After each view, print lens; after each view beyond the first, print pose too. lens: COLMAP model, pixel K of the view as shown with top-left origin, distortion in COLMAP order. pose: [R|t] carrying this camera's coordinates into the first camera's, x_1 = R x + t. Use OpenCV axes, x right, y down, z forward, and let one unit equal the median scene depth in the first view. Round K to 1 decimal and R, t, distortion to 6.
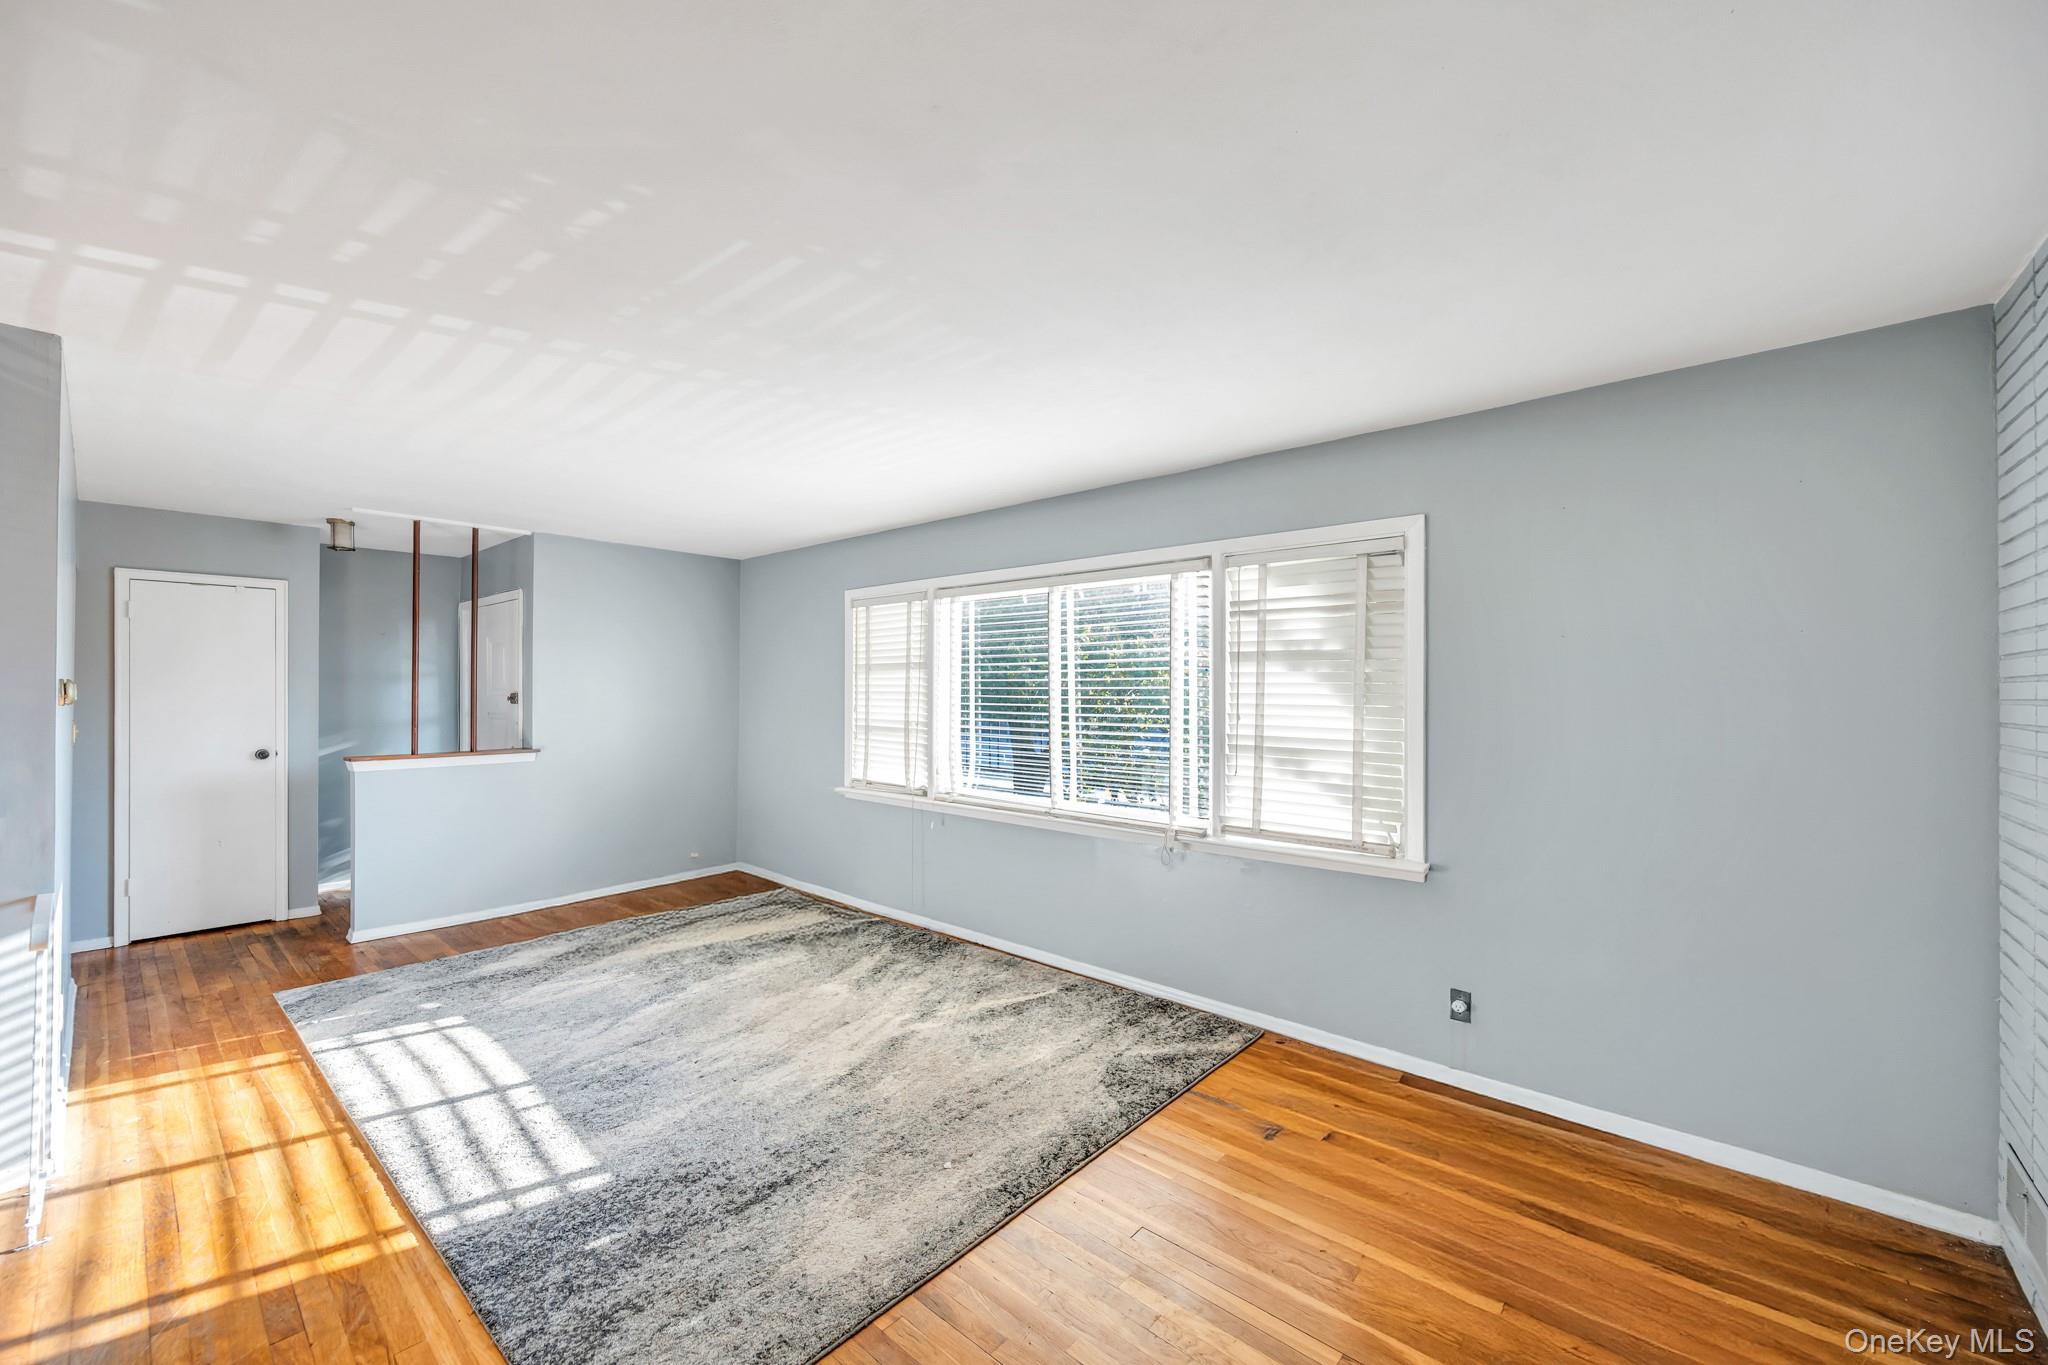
lens RADIAL K [[807.5, 0, 1027.6], [0, 807.5, 682.9], [0, 0, 1]] dist [-0.000030, 0.000222]
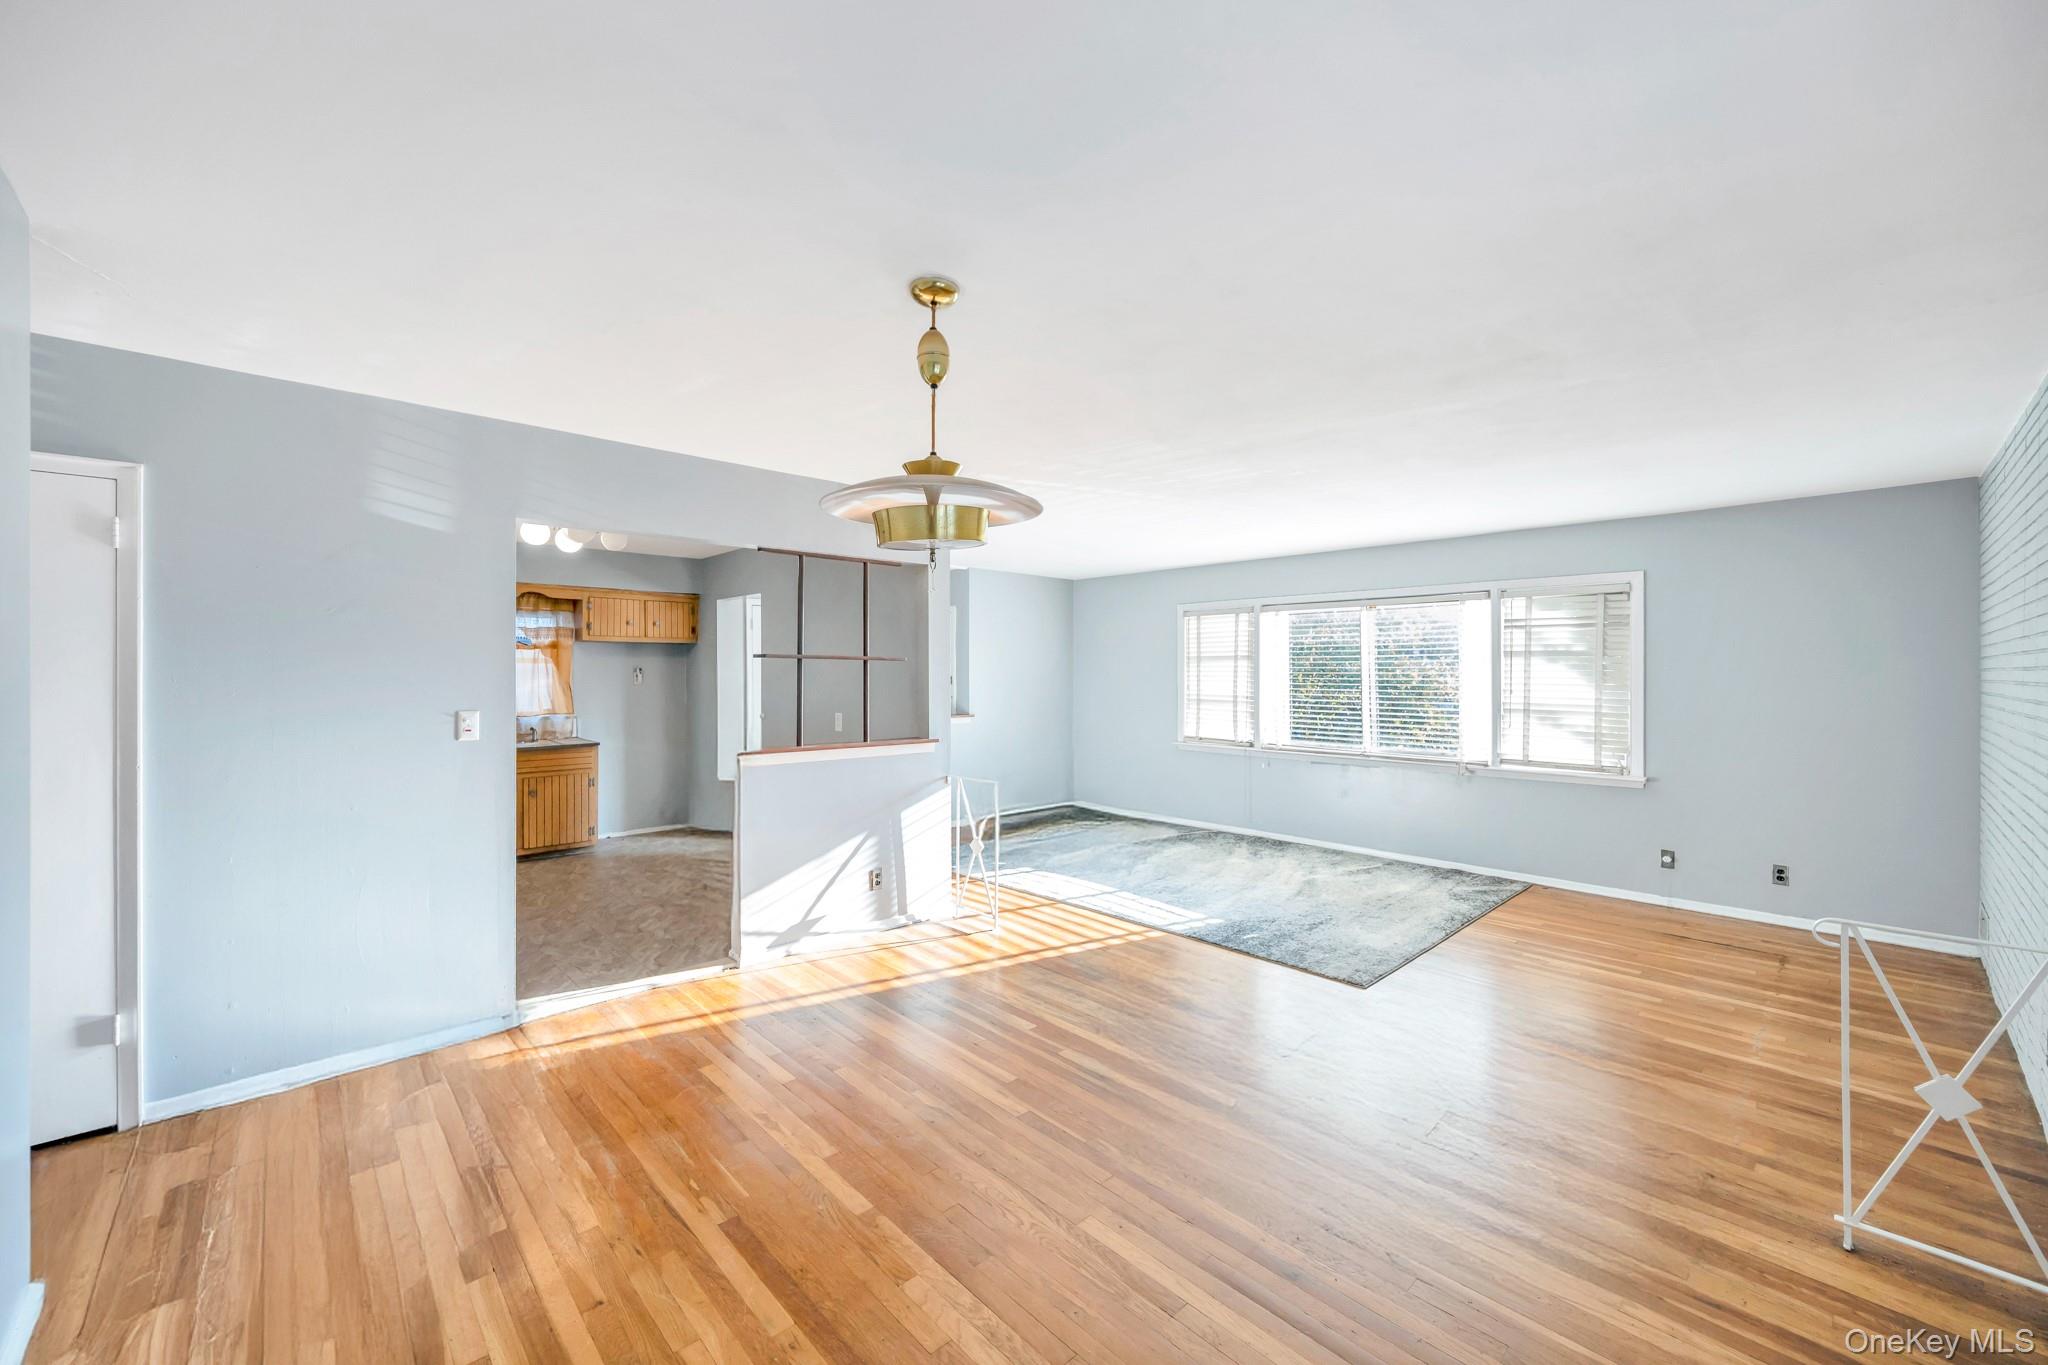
lens RADIAL K [[812.3, 0, 1026.3], [0, 812.3, 667.8], [0, 0, 1]] dist [-0.003881, -0.000044]
pose [[0.995842, -0.002577, -0.091056, -0.575646], [0.002975, 0.999987, 0.004237, -0.015029], [0.091044, -0.004490, 0.995837, -0.725334]]
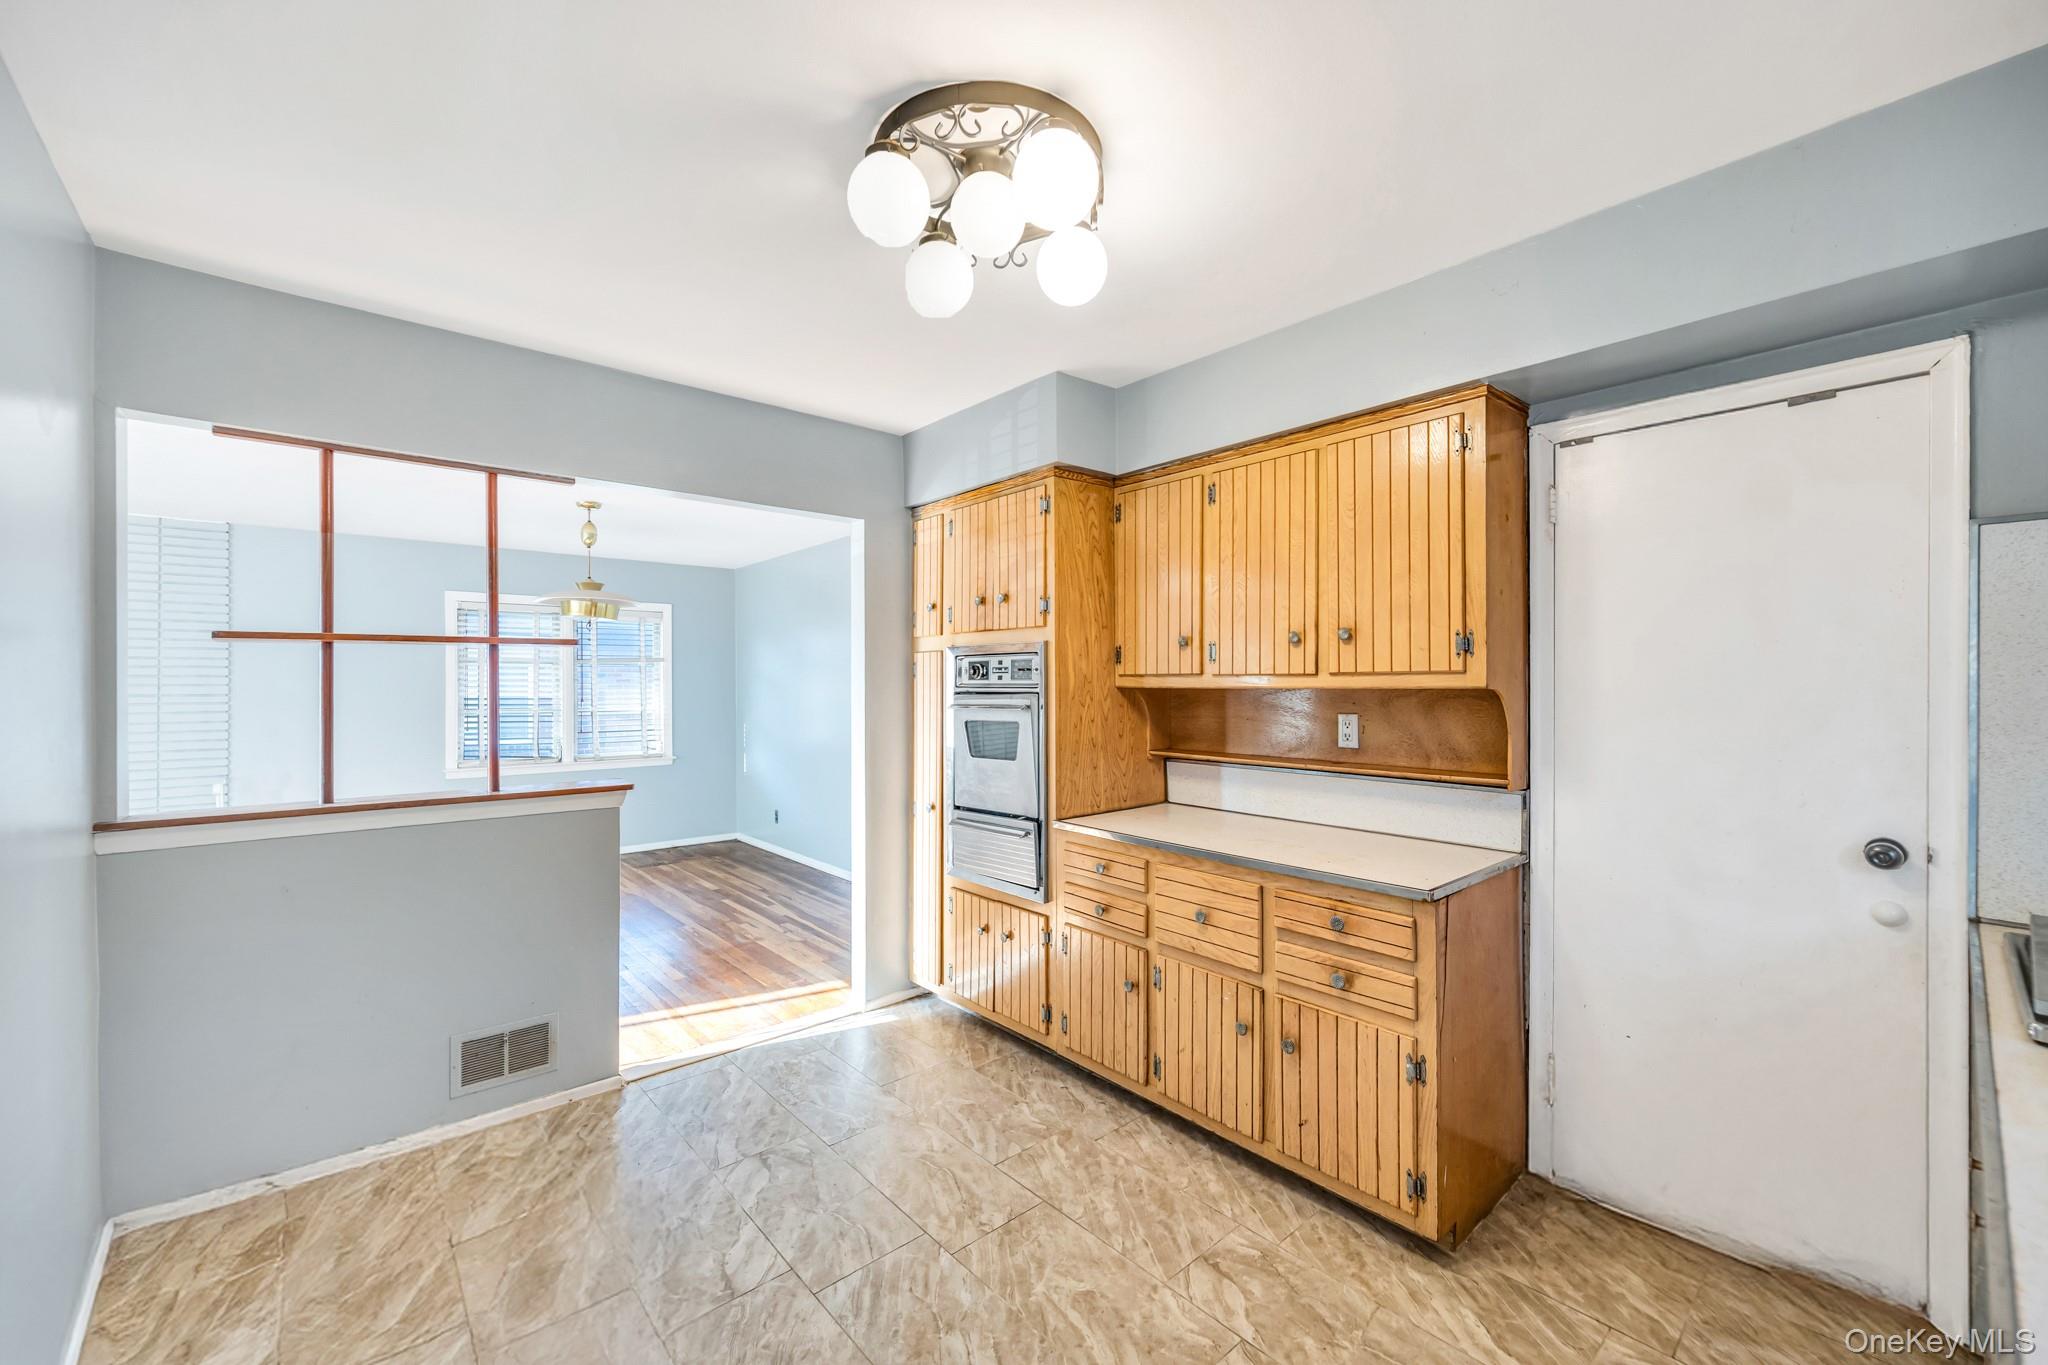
lens RADIAL K [[807.5, 0, 1023.7], [0, 807.5, 685.2], [0, 0, 1]] dist [-0.000030, 0.000222]
pose [[-0.991160, 0.001859, 0.132662, -1.628380], [0.000213, 0.999923, -0.012422, 0.020600], [-0.132674, -0.012284, -0.991084, 1.177756]]
